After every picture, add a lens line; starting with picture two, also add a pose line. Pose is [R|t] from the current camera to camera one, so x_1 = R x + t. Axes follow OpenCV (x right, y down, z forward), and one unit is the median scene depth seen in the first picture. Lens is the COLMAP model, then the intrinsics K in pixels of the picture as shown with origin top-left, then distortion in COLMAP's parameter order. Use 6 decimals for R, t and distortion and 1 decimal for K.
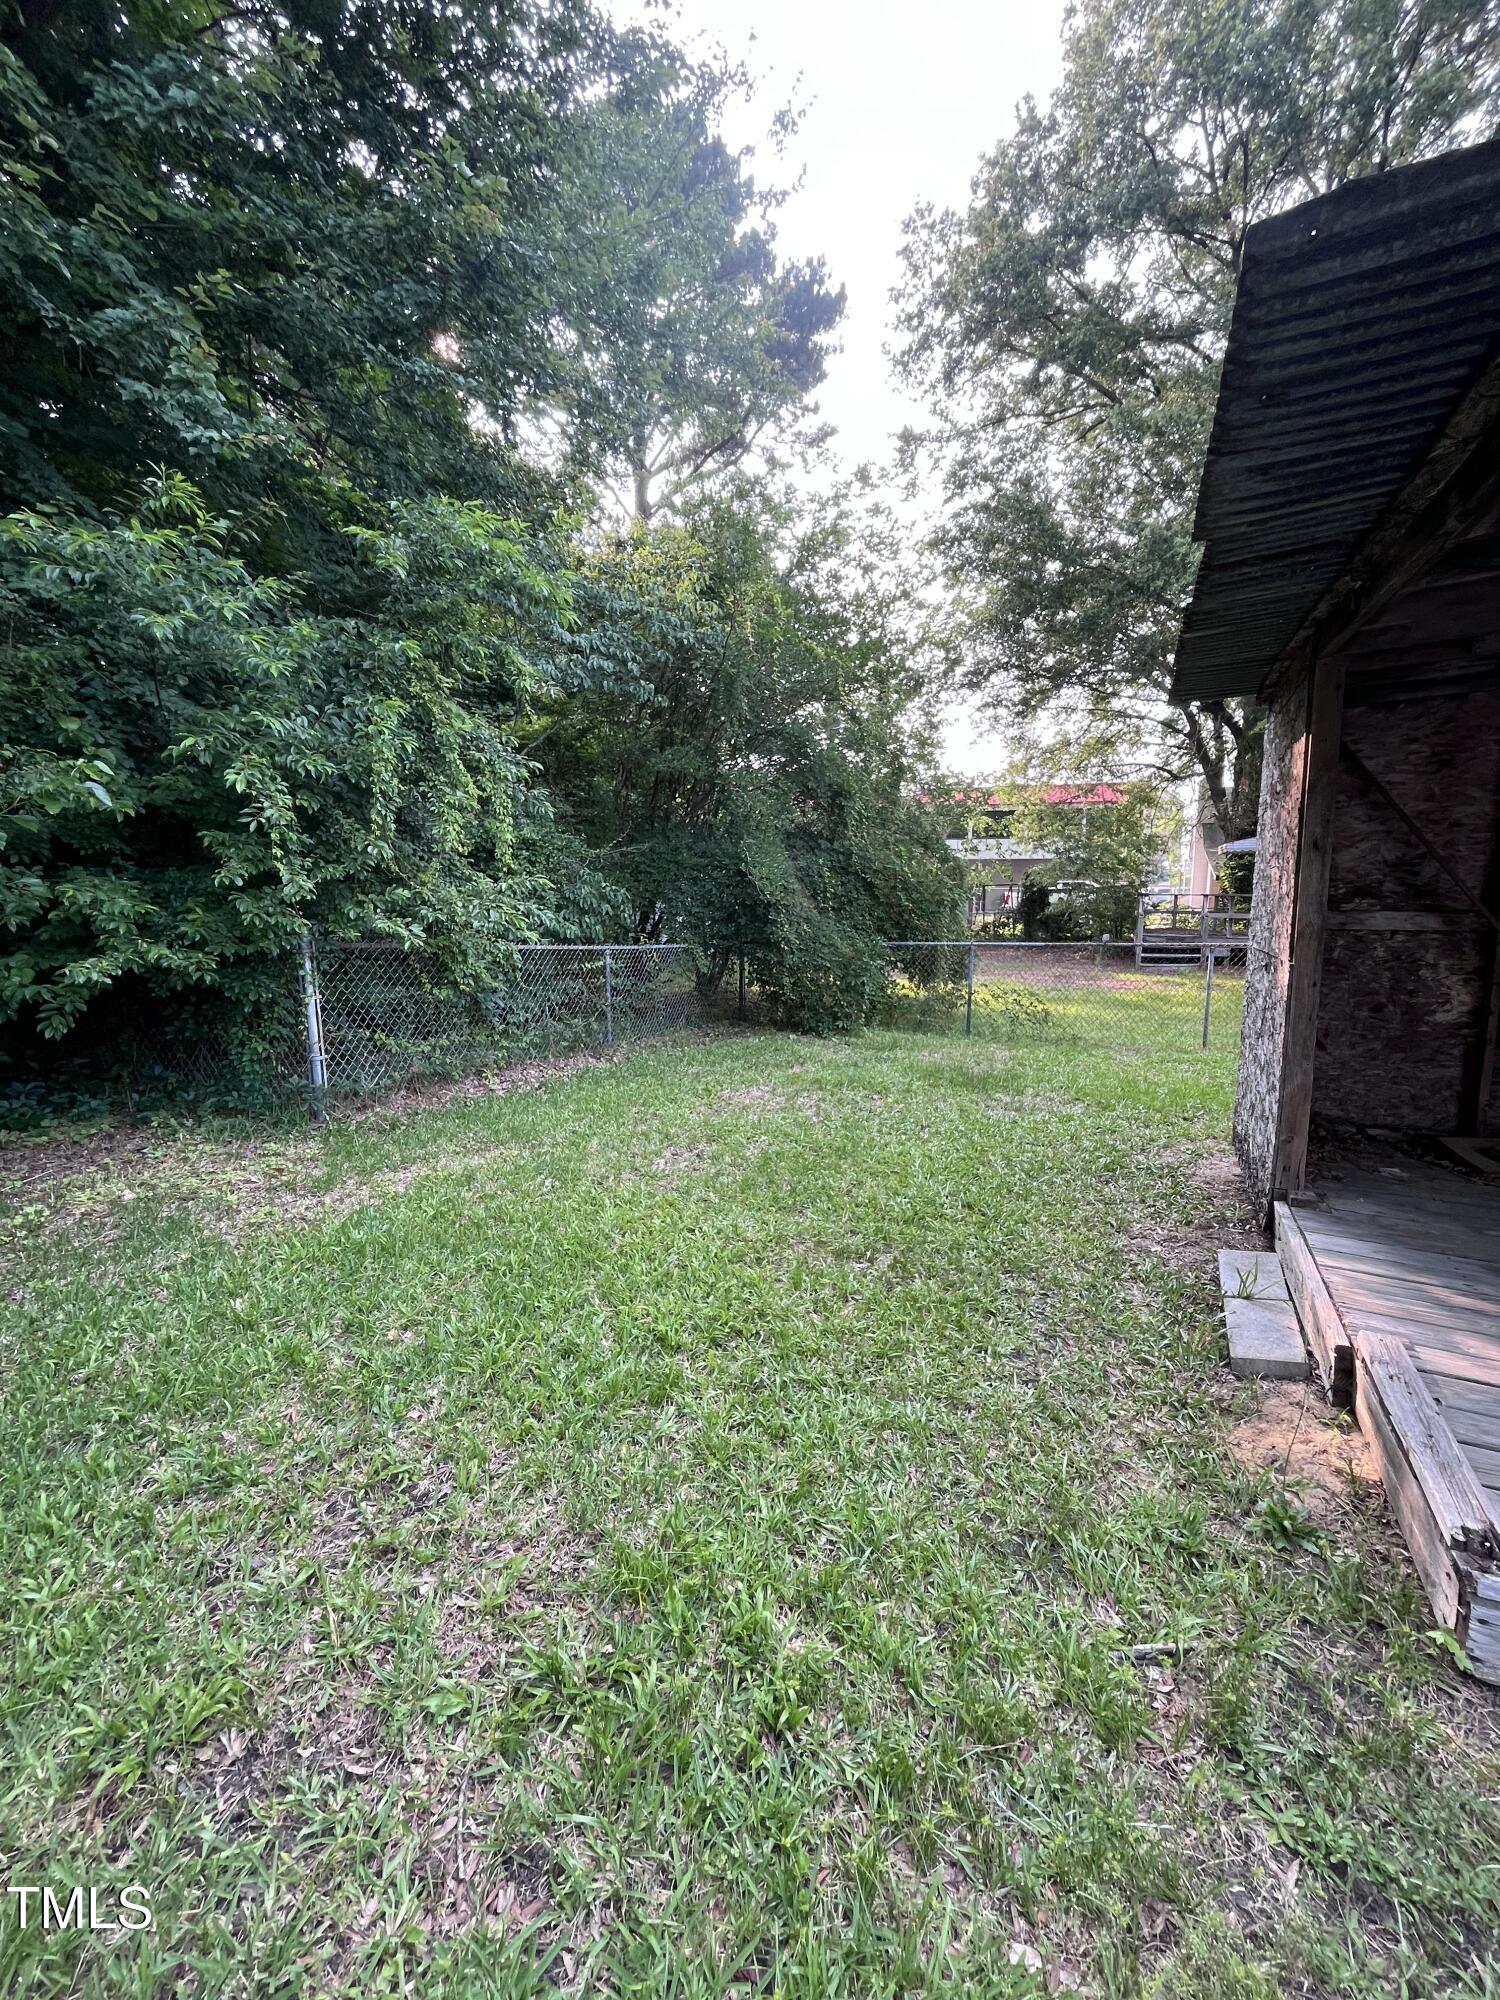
lens RADIAL K [[815.5, 0, 754.3], [0, 815.5, 999.3], [0, 0, 1]] dist [-0.003968, 0.000213]
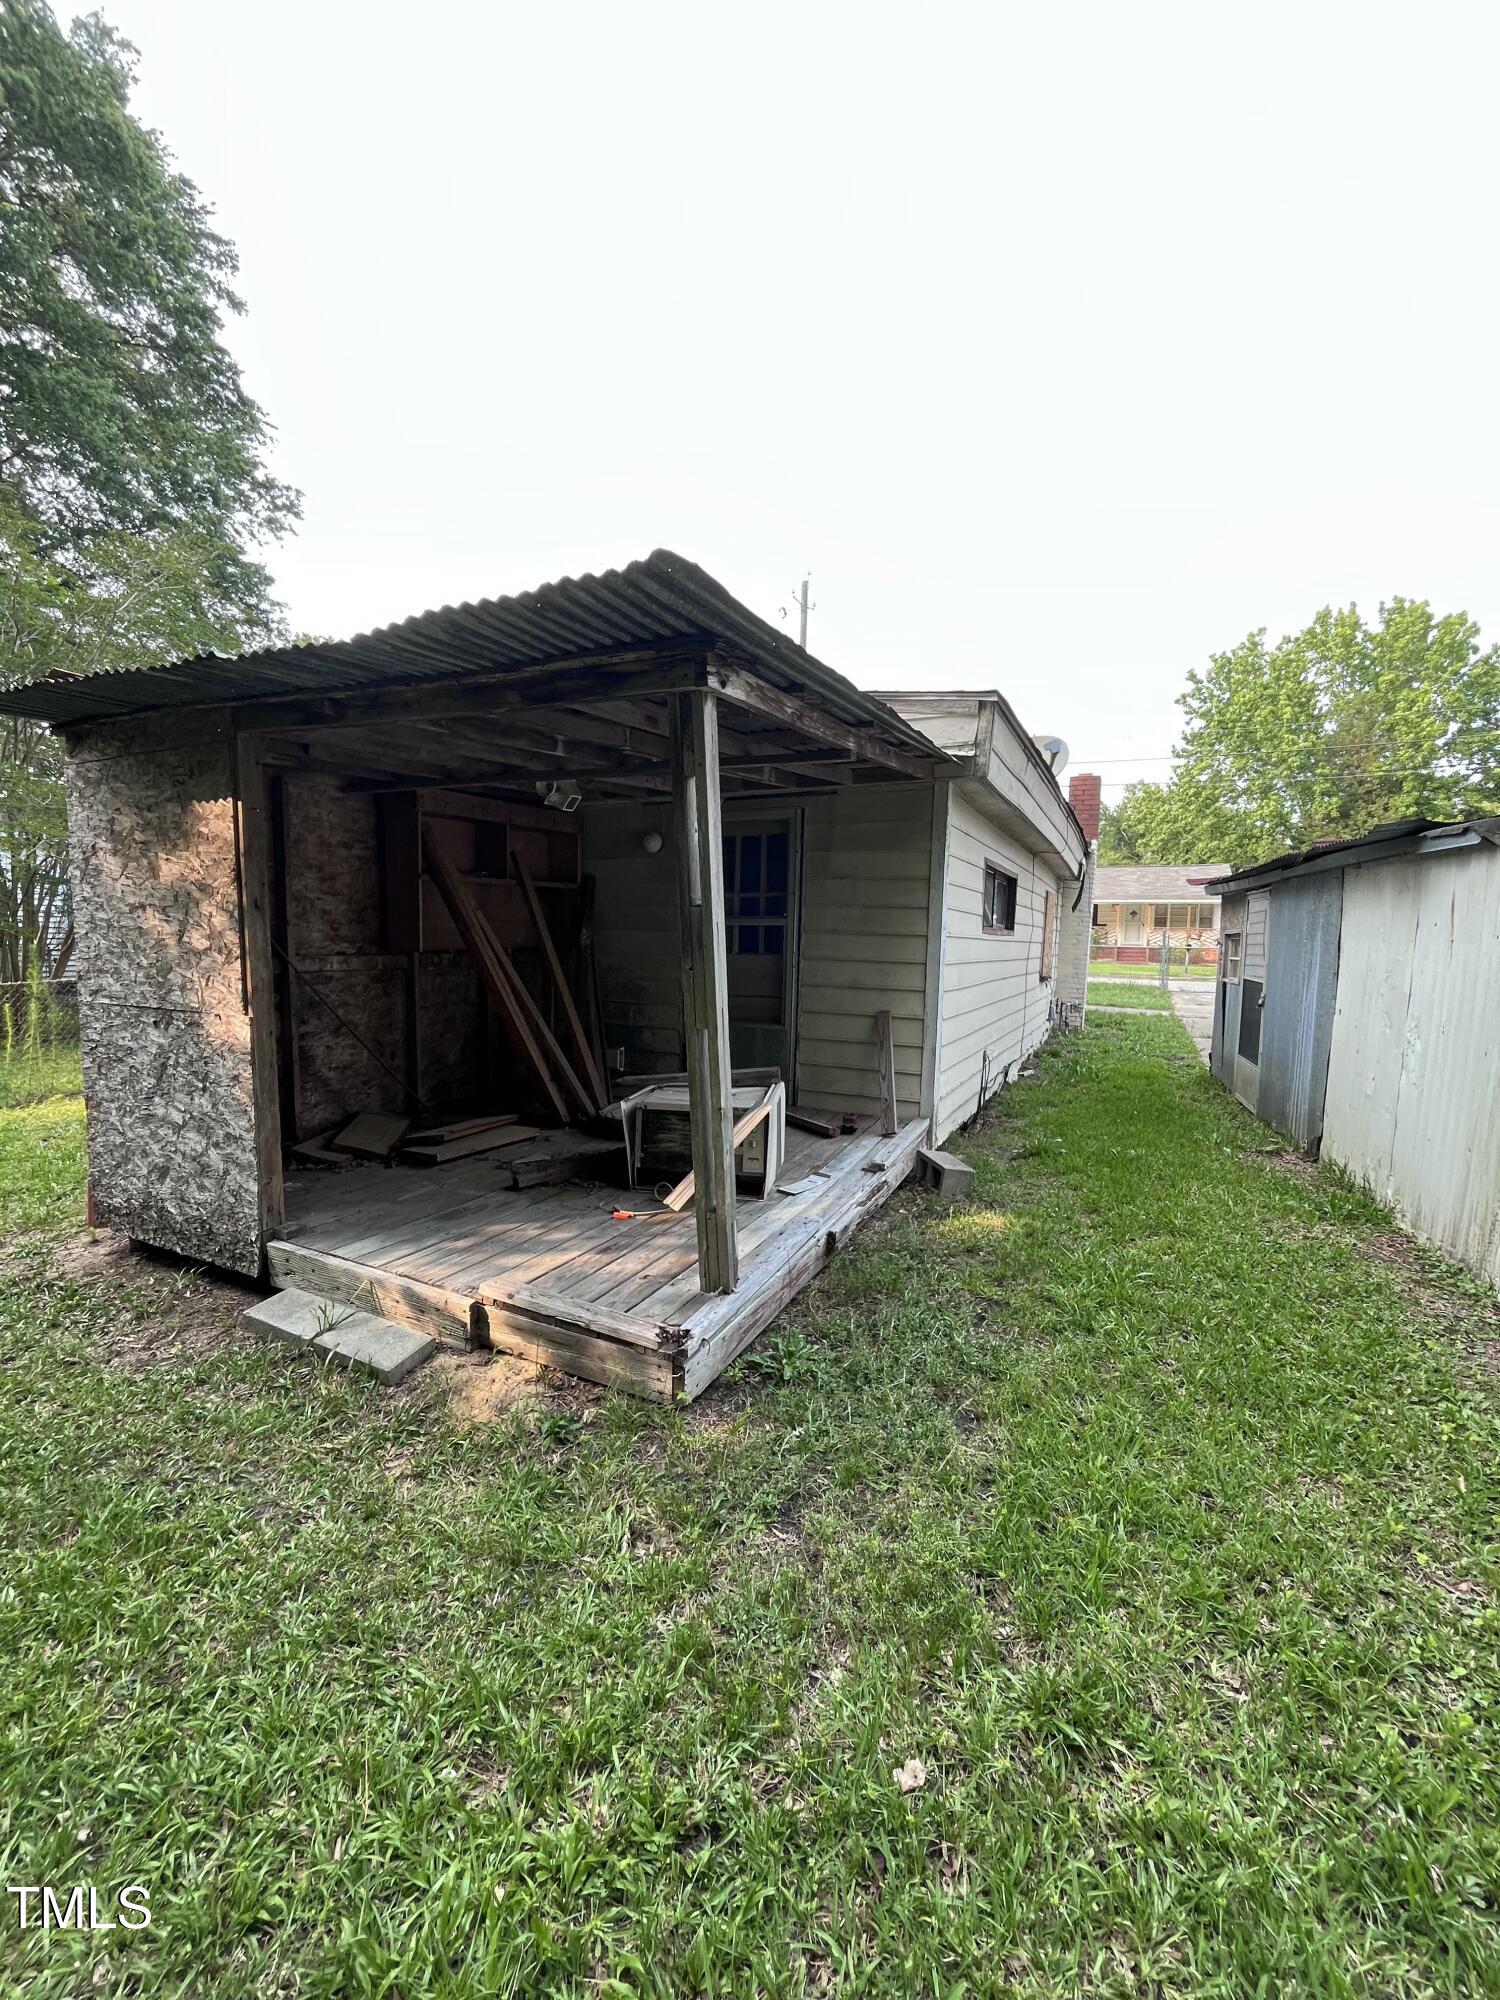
lens RADIAL K [[815.5, 0, 755.9], [0, 815.5, 1005.0], [0, 0, 1]] dist [-0.003968, 0.000213]
pose [[0.005793, -0.090024, 0.995923, -0.486920], [0.108131, 0.990156, 0.088874, -0.105264], [-0.994120, 0.107175, 0.015470, 0.435009]]
